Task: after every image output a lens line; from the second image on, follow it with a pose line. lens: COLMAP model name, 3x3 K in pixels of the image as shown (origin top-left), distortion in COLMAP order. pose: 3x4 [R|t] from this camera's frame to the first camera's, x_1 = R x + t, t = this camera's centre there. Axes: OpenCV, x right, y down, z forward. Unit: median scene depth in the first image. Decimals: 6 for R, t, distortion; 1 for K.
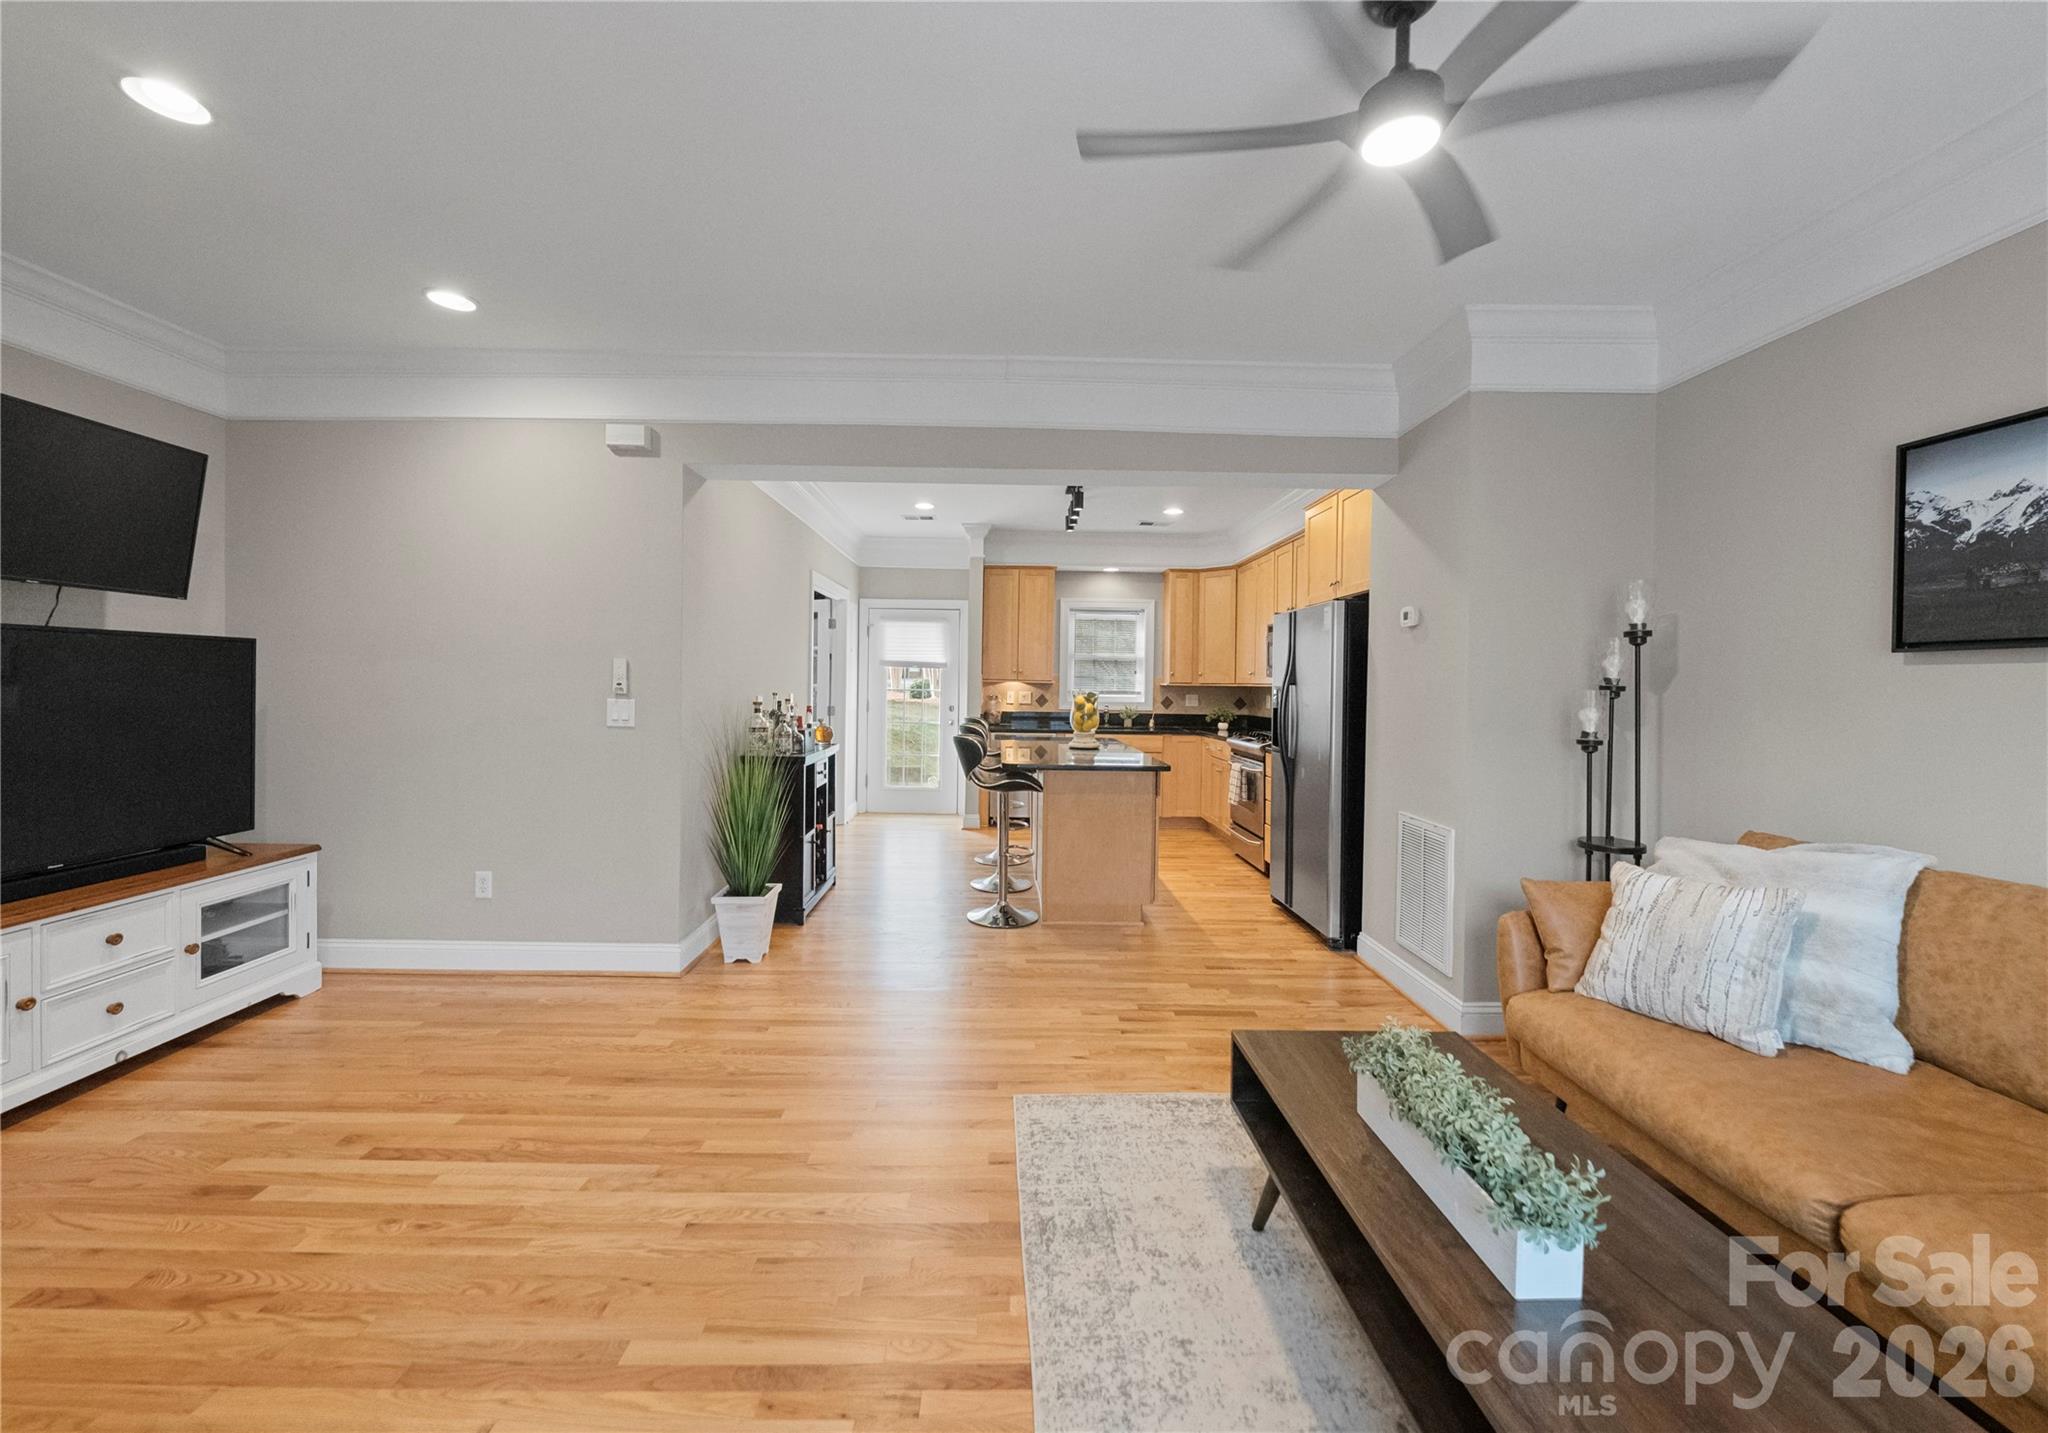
lens RADIAL K [[763.8, 0, 1014.3], [0, 763.8, 666.6], [0, 0, 1]] dist [-0.001709, -0.000346]
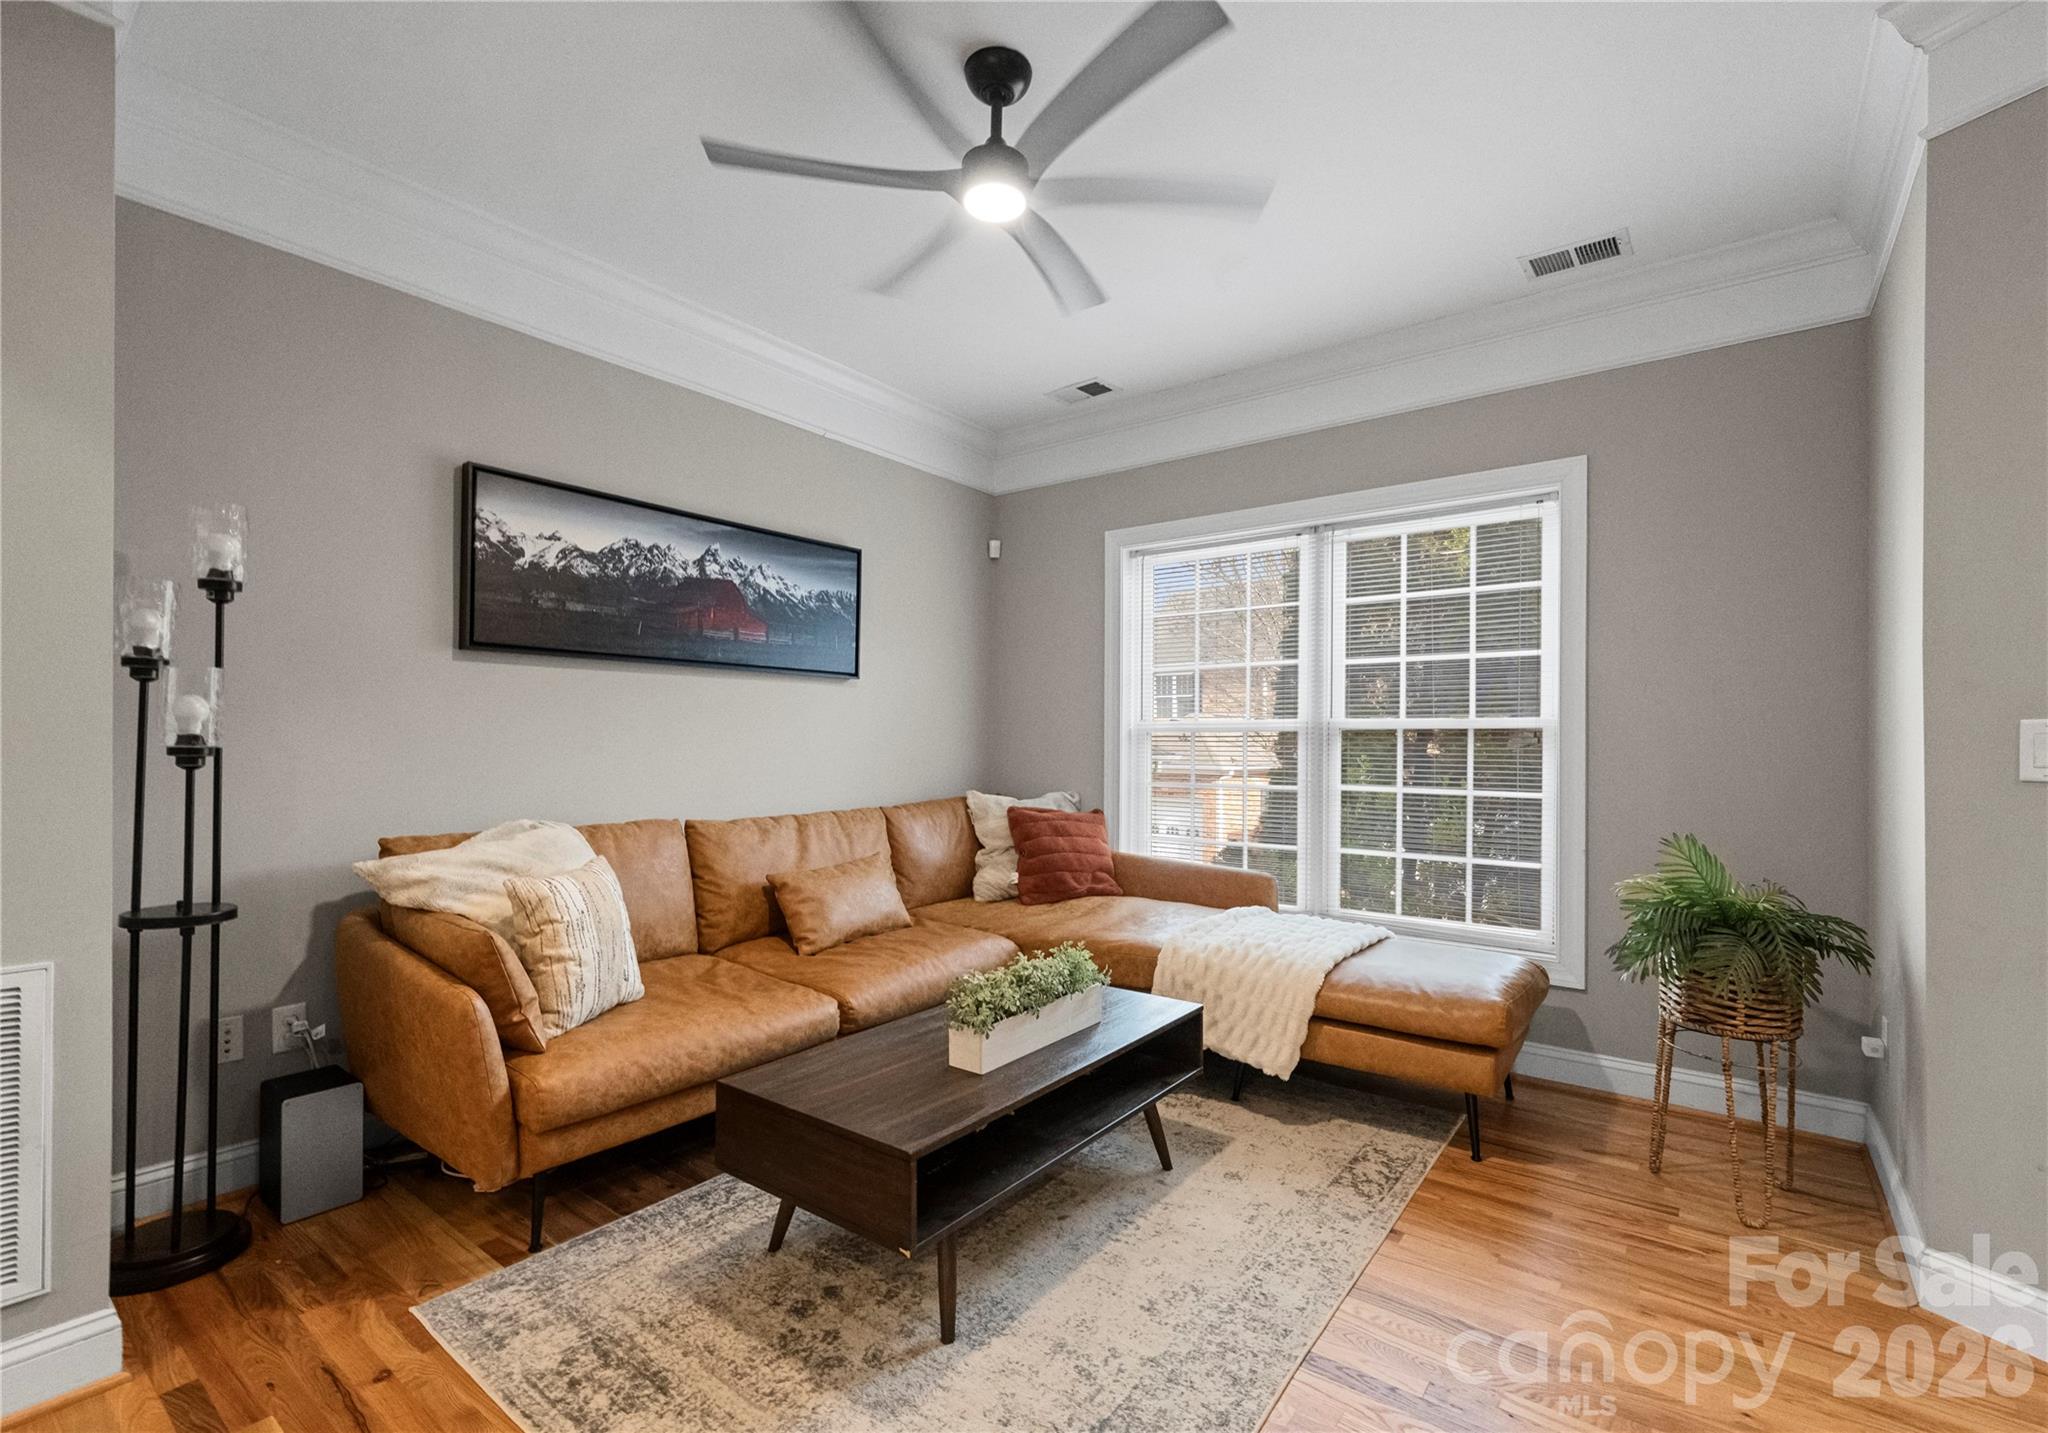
lens RADIAL K [[889.2, 0, 1017.8], [0, 889.2, 732.7], [0, 0, 1]] dist [-0.000261, -0.001461]
pose [[-0.774306, -0.016075, 0.632607, -0.301949], [-0.032945, 0.999346, -0.014929, 0.103559], [-0.631953, -0.032401, -0.774329, 1.599447]]
